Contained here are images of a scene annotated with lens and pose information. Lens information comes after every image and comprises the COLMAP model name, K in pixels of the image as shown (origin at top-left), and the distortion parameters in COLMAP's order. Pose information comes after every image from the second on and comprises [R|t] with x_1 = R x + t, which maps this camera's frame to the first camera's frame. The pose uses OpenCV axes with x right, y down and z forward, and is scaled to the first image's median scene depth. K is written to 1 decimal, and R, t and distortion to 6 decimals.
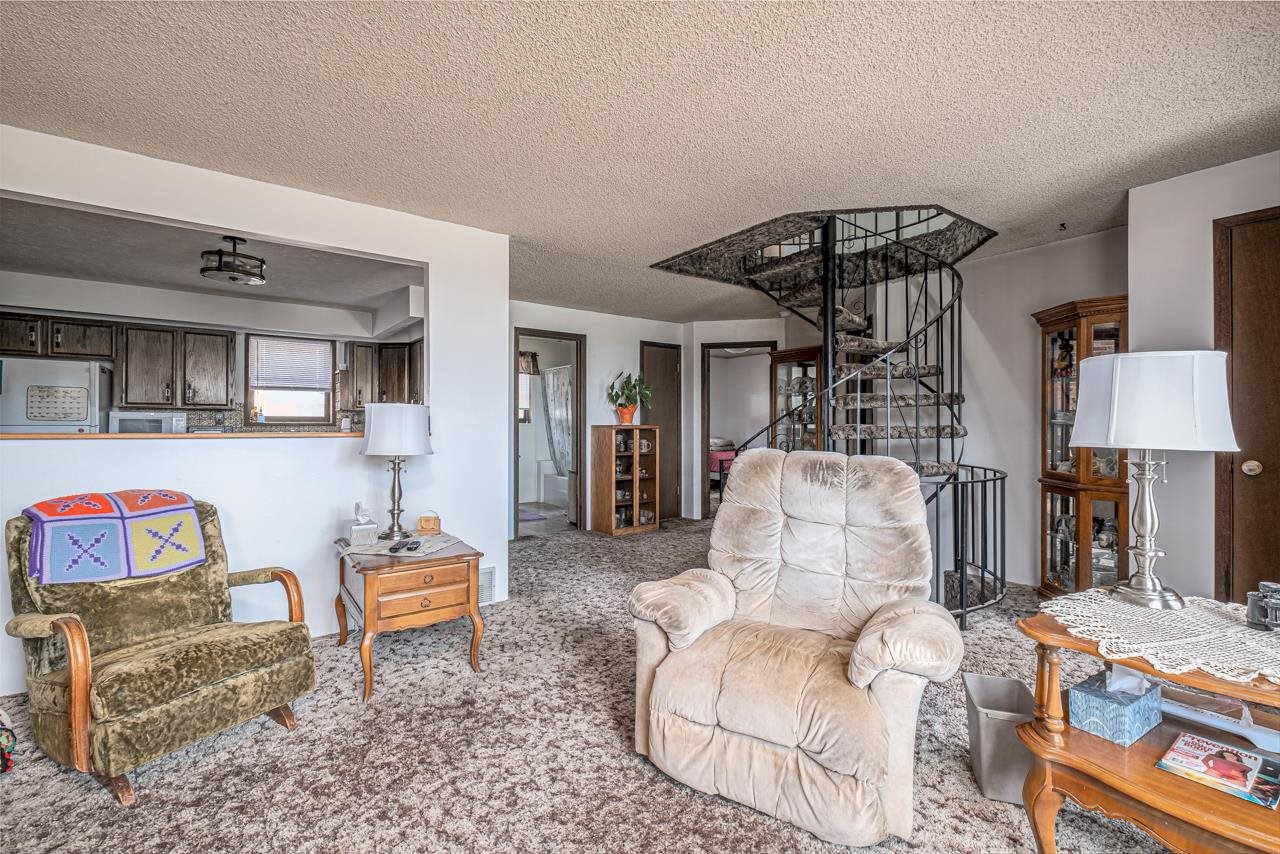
lens RADIAL K [[563.0, 0, 639.4], [0, 563.0, 421.5], [0, 0, 1]] dist [0.003905, 0.000005]
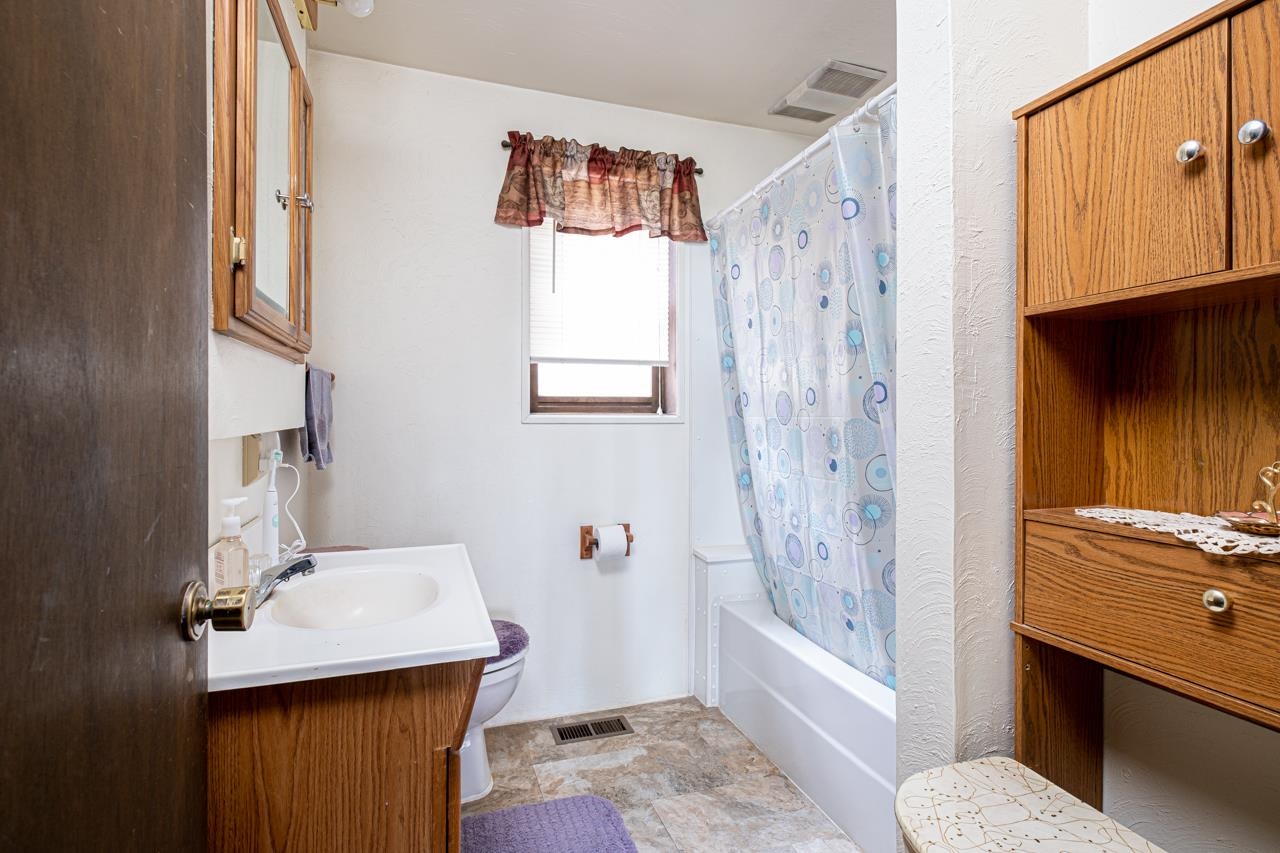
lens RADIAL K [[625.7, 0, 640.4], [0, 625.7, 424.7], [0, 0, 1]] dist [0.004238, -0.000155]
pose [[0.951239, 0.007486, -0.308363, -0.115429], [-0.007803, 0.999970, 0.000206, 0.008381], [0.308355, 0.002210, 0.951269, 0.714282]]
